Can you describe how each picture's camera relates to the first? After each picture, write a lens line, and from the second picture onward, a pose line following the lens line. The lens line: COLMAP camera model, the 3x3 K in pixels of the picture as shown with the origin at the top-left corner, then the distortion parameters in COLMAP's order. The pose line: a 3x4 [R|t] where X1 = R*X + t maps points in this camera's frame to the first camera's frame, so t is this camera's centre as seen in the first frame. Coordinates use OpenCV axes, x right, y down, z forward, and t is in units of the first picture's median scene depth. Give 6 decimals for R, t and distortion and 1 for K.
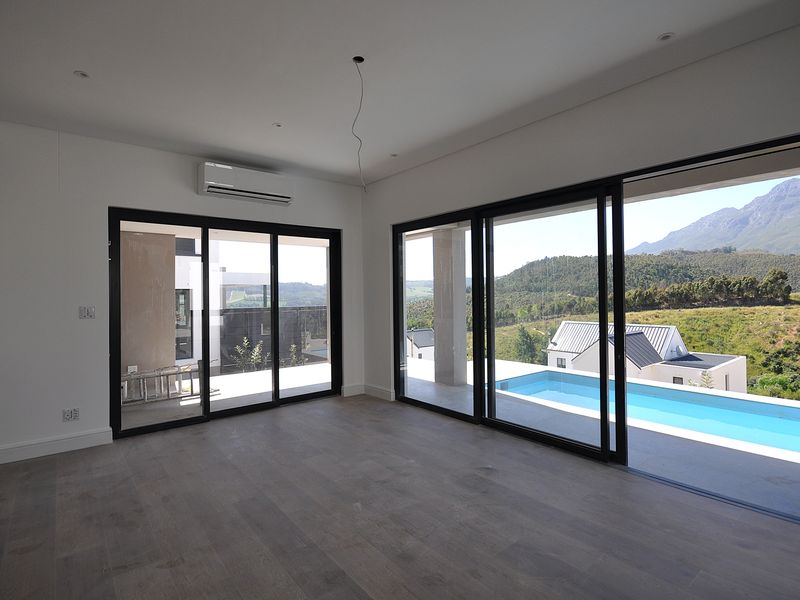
lens RADIAL K [[414.9, 0, 398.2], [0, 414.9, 296.3], [0, 0, 1]] dist [0.007524, -0.007360]
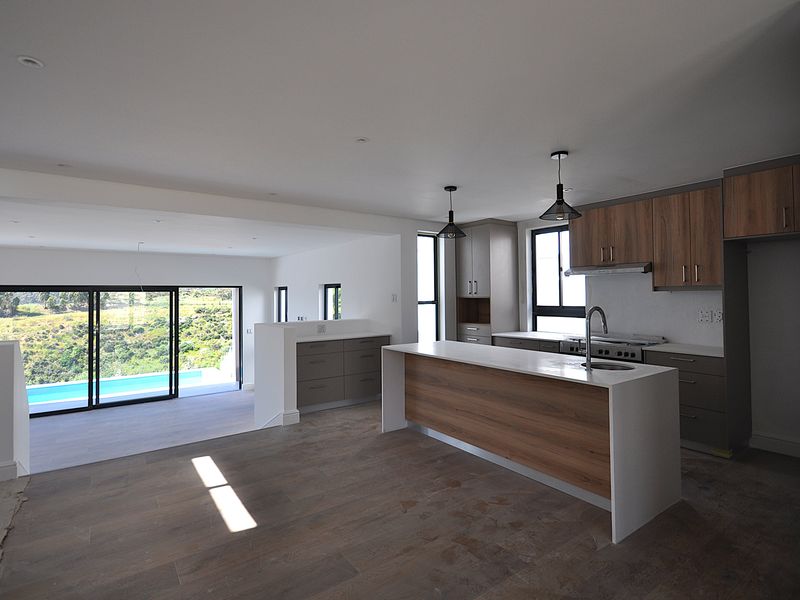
lens RADIAL K [[414.9, 0, 414.3], [0, 414.9, 286.0], [0, 0, 1]] dist [0.007524, -0.007360]
pose [[0.037163, 0.035768, 0.998669, -0.110490], [0.012883, 0.999259, -0.036268, -0.009389], [-0.999226, 0.014213, 0.036675, -0.031602]]
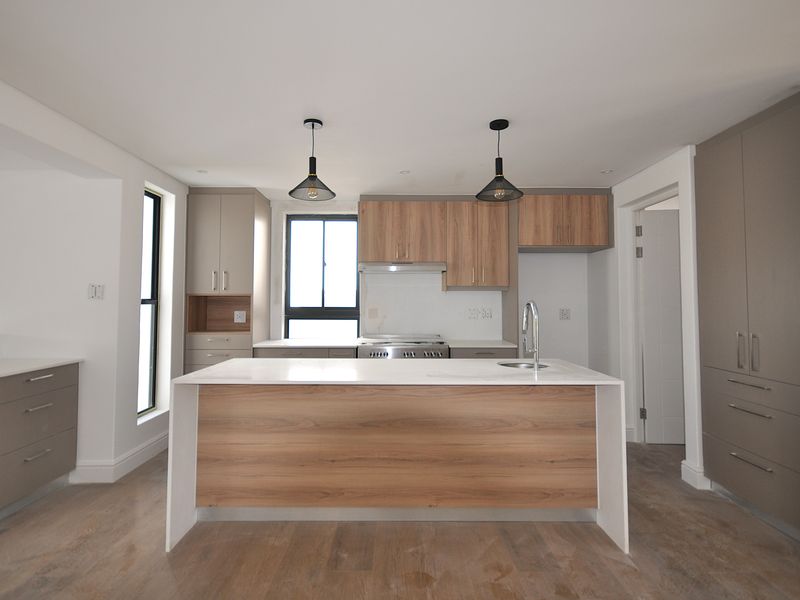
lens RADIAL K [[414.9, 0, 385.3], [0, 414.9, 285.7], [0, 0, 1]] dist [0.007524, -0.007360]
pose [[-0.773618, 0.038432, 0.632486, -0.076400], [0.010925, 0.998820, -0.047329, -0.008007], [-0.633558, -0.029705, -0.773125, -0.006170]]
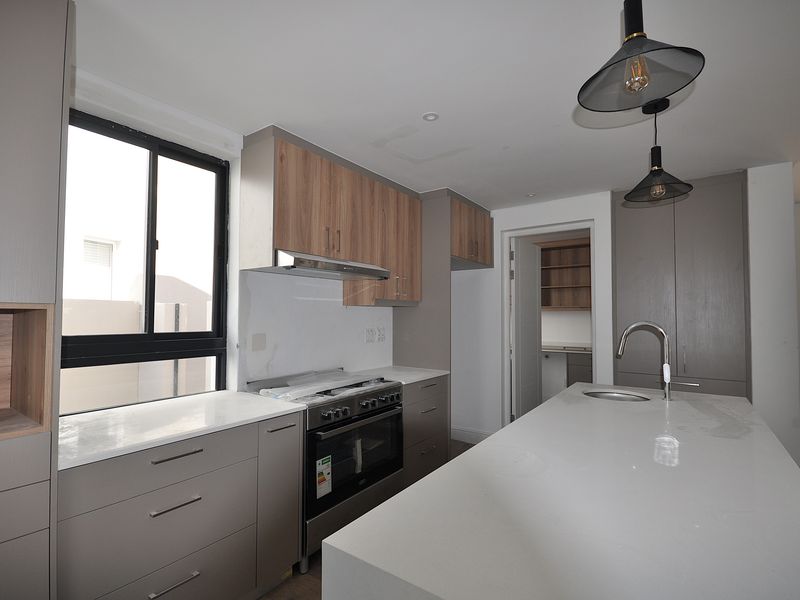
lens RADIAL K [[414.9, 0, 407.8], [0, 414.9, 301.2], [0, 0, 1]] dist [0.007524, -0.007360]
pose [[-0.961590, 0.002051, -0.274482, -0.028016], [0.010830, 0.999477, -0.030472, -0.009377], [0.274276, -0.032274, -0.961109, -0.018230]]
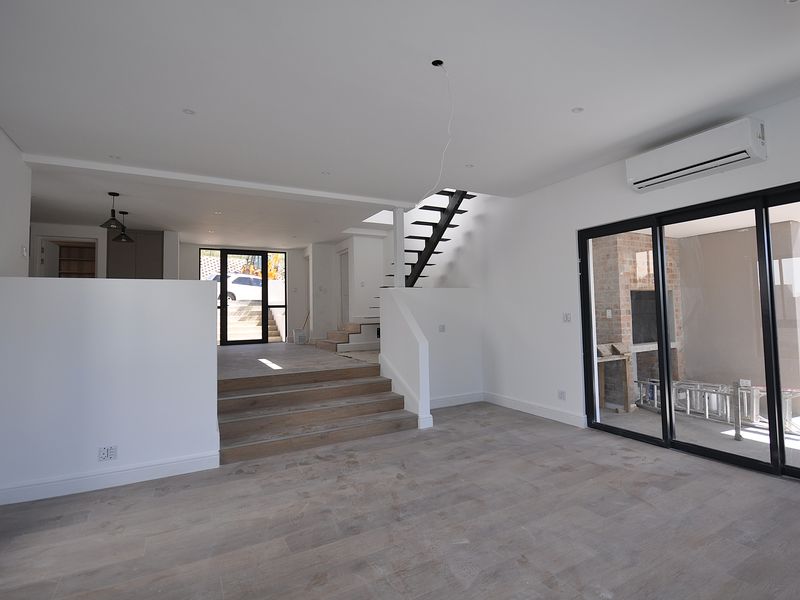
lens RADIAL K [[414.9, 0, 417.2], [0, 414.9, 289.1], [0, 0, 1]] dist [0.007524, -0.007360]
pose [[-0.168877, -0.038351, -0.984891, 0.037539], [0.019681, 0.998912, -0.042272, -0.000217], [0.985441, -0.026522, -0.167938, 0.048652]]
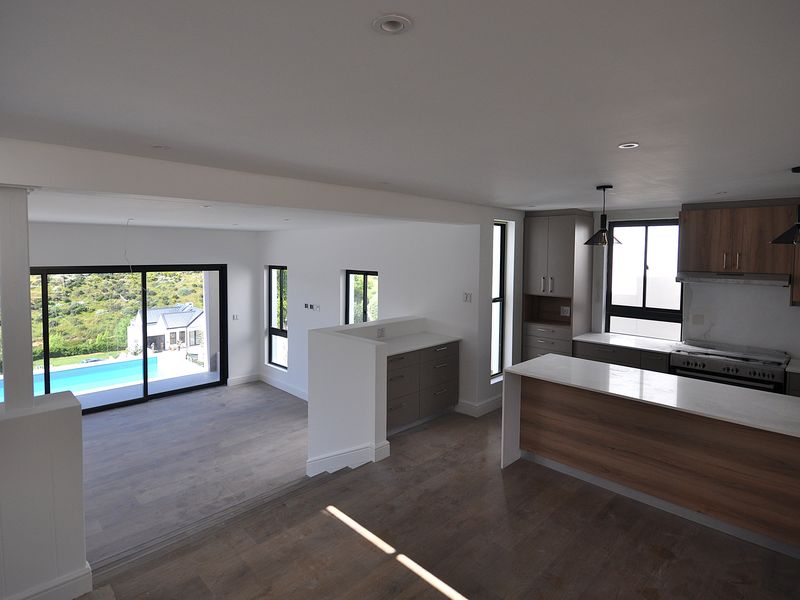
lens RADIAL K [[431.4, 0, 400.0], [0, 431.4, 270.4], [0, 0, 1]] dist [0.008592, -0.003666]
pose [[-0.111501, -0.029300, 0.993332, -0.099136], [-0.003010, 0.999571, 0.029146, -0.017989], [-0.993760, 0.000260, -0.111541, -0.000677]]
